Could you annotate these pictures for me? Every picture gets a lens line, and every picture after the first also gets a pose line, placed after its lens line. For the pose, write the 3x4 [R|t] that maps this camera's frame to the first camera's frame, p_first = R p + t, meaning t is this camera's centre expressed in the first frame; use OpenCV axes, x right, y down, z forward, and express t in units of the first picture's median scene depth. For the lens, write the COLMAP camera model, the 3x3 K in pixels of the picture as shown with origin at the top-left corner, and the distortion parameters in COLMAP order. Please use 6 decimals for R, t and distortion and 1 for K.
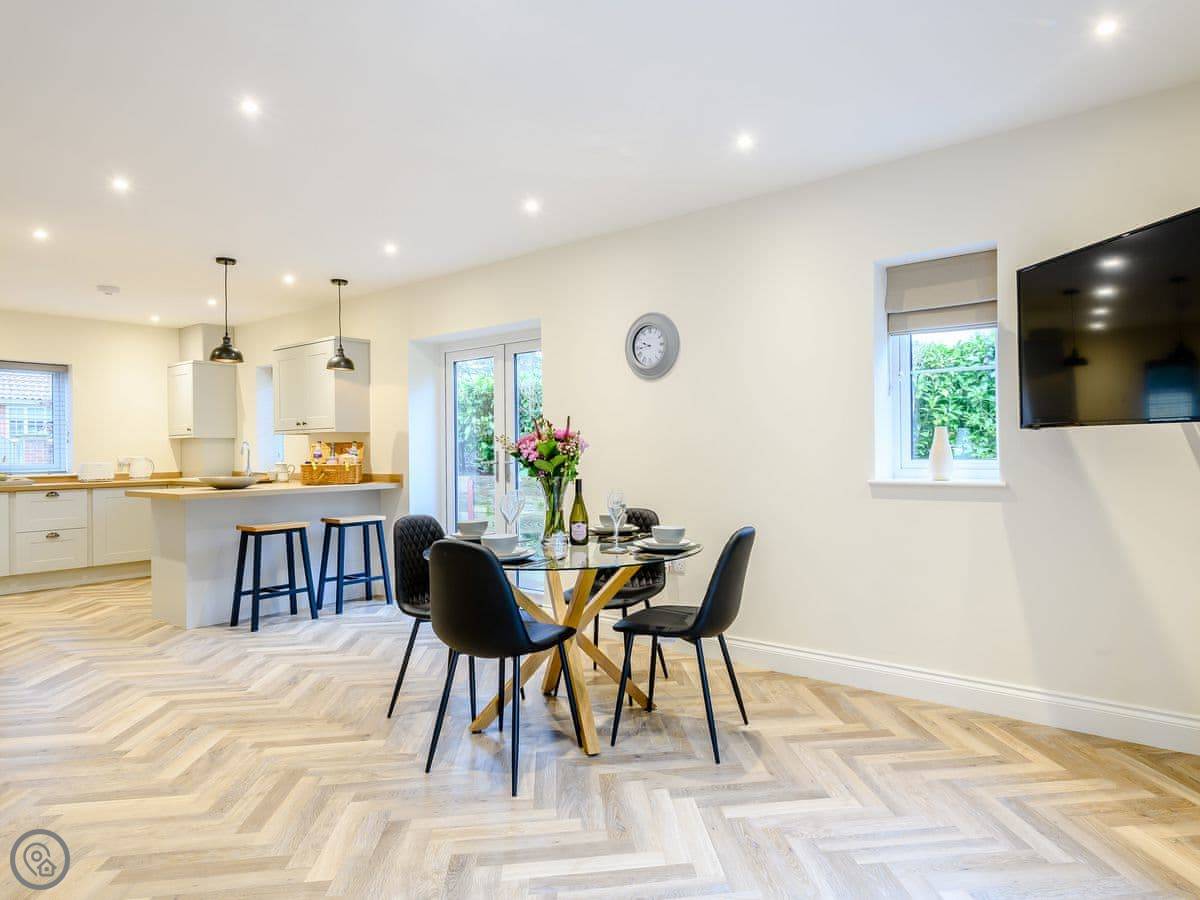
lens RADIAL K [[726.9, 0, 635.8], [0, 726.9, 449.0], [0, 0, 1]] dist [0.031710, -0.022062]
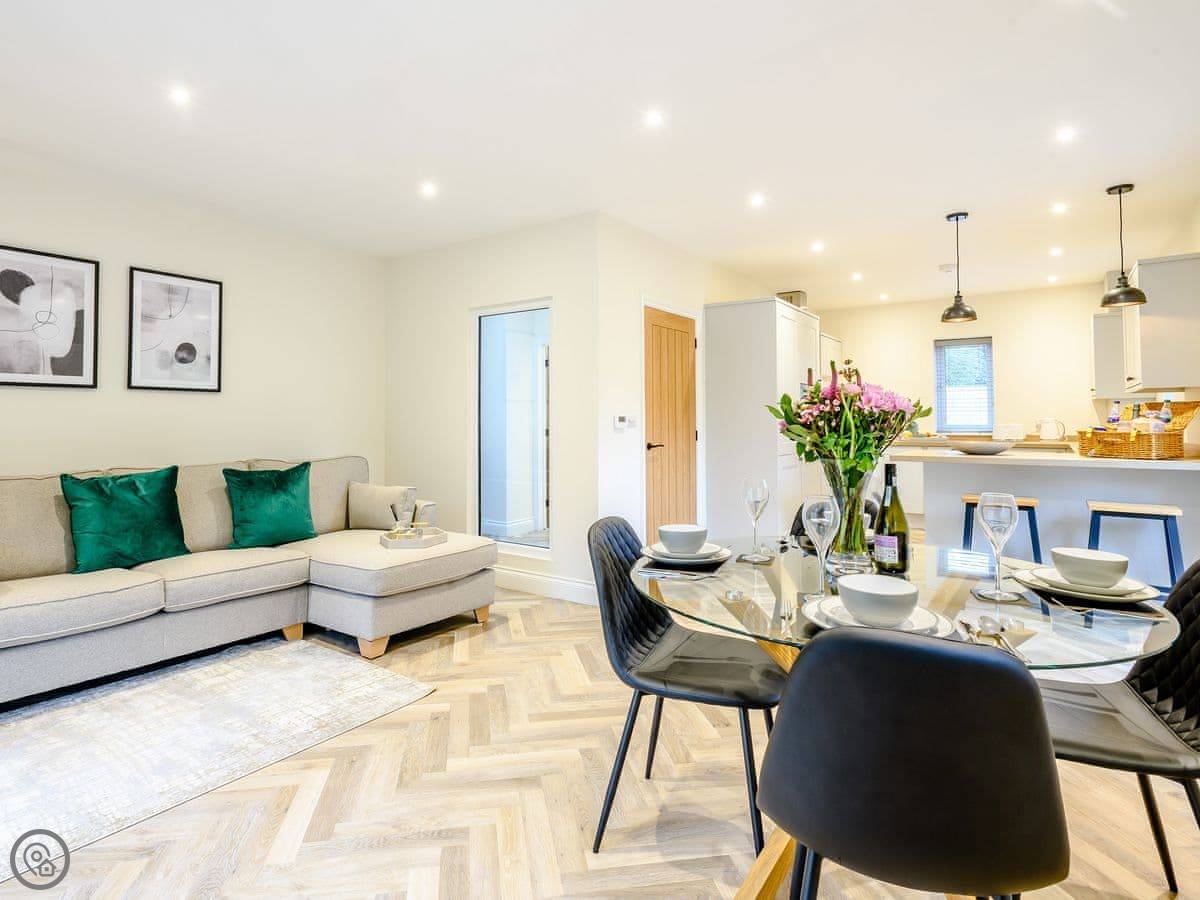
lens RADIAL K [[651.0, 0, 599.1], [0, 651.0, 399.1], [0, 0, 1]] dist [-0.000598, -0.000305]
pose [[0.021741, -0.023065, -0.999498, 0.236636], [0.007879, 0.999707, -0.022898, -0.000831], [0.999733, -0.007377, 0.021917, 0.427359]]
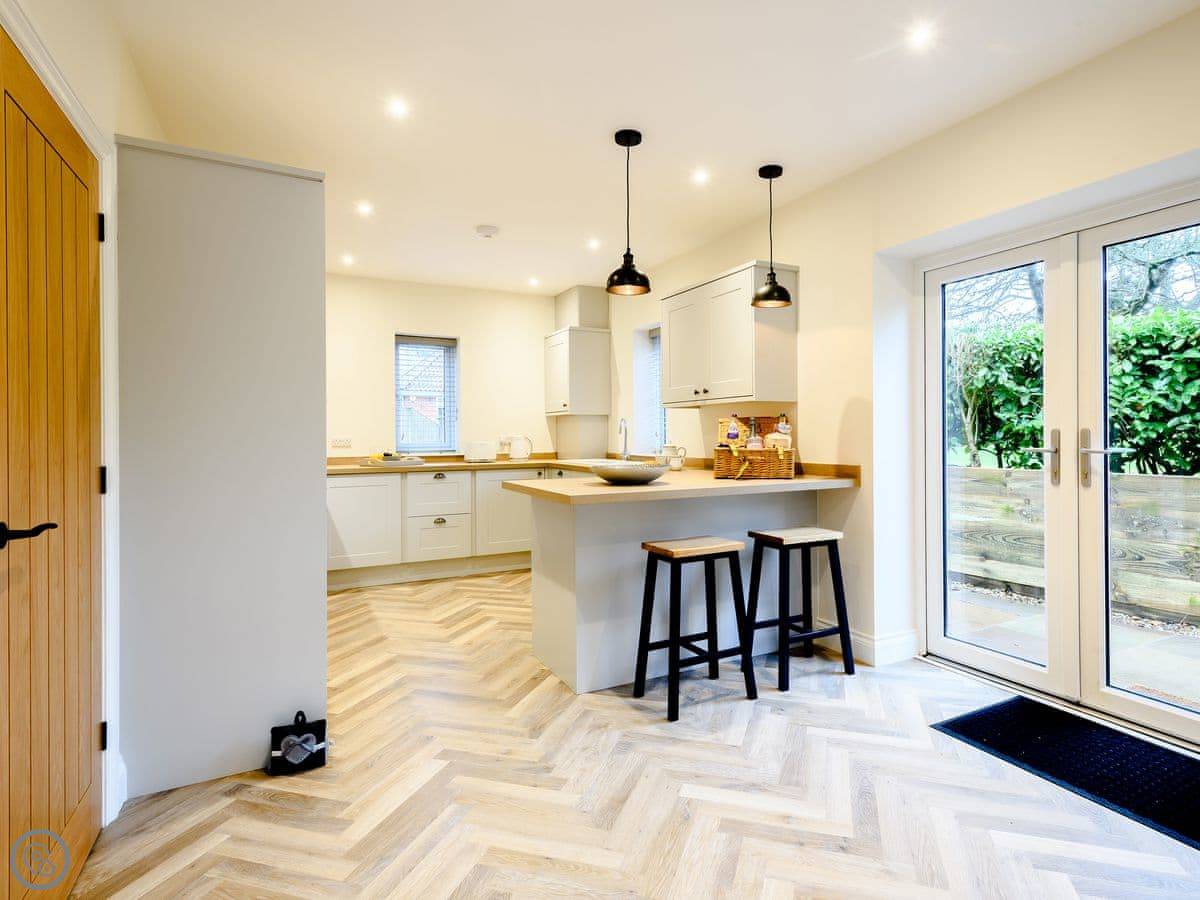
lens RADIAL K [[617.2, 0, 604.3], [0, 617.2, 438.3], [0, 0, 1]] dist [0.001747, 0.000243]
pose [[0.896929, 0.008132, -0.442100, -0.279262], [-0.002918, 0.999918, 0.012471, 0.004796], [0.442165, -0.009896, 0.896879, 0.414646]]
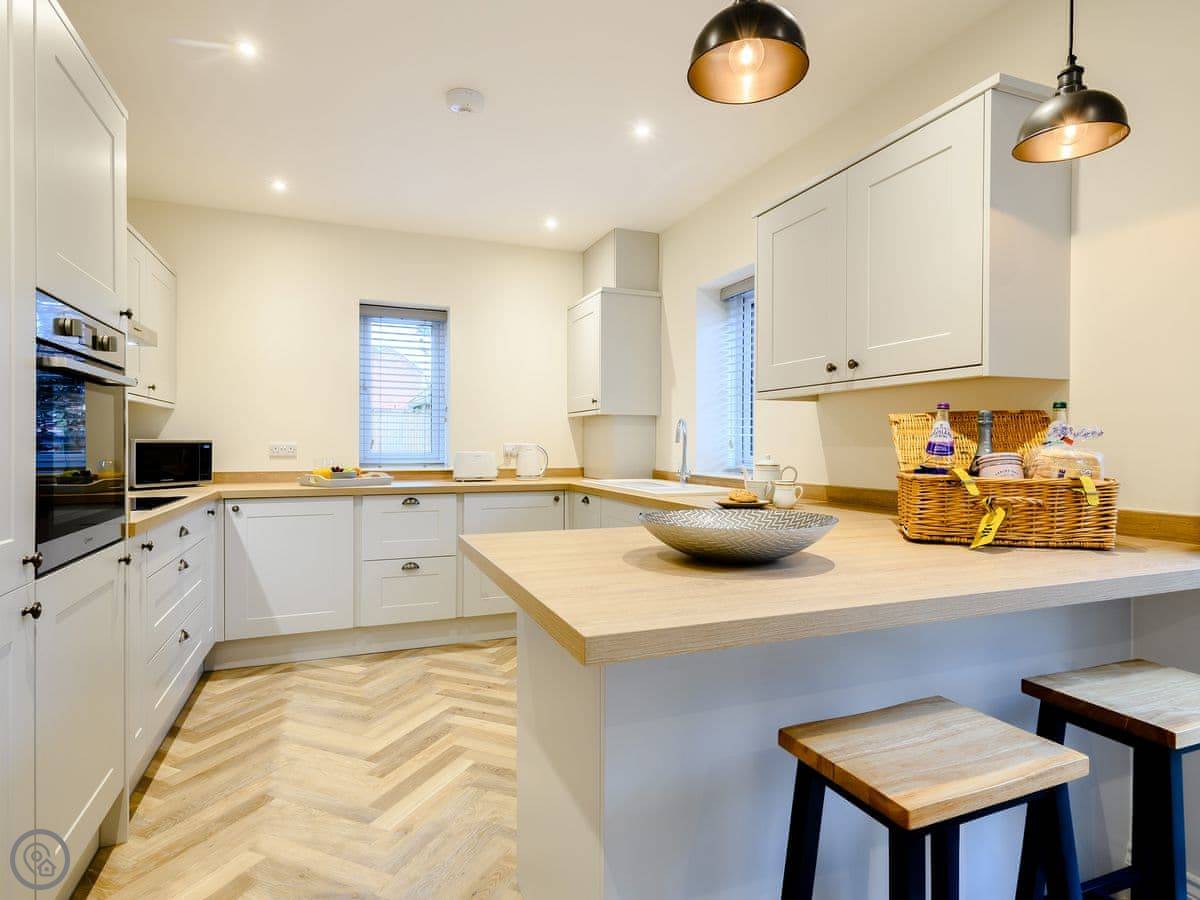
lens RADIAL K [[604.4, 0, 554.5], [0, 604.4, 452.2], [0, 0, 1]] dist [-0.000045, 0.000085]
pose [[0.827706, 0.022000, -0.560730, -0.414765], [-0.011535, 0.999687, 0.022194, 0.006778], [0.561043, -0.011902, 0.827701, 0.661097]]
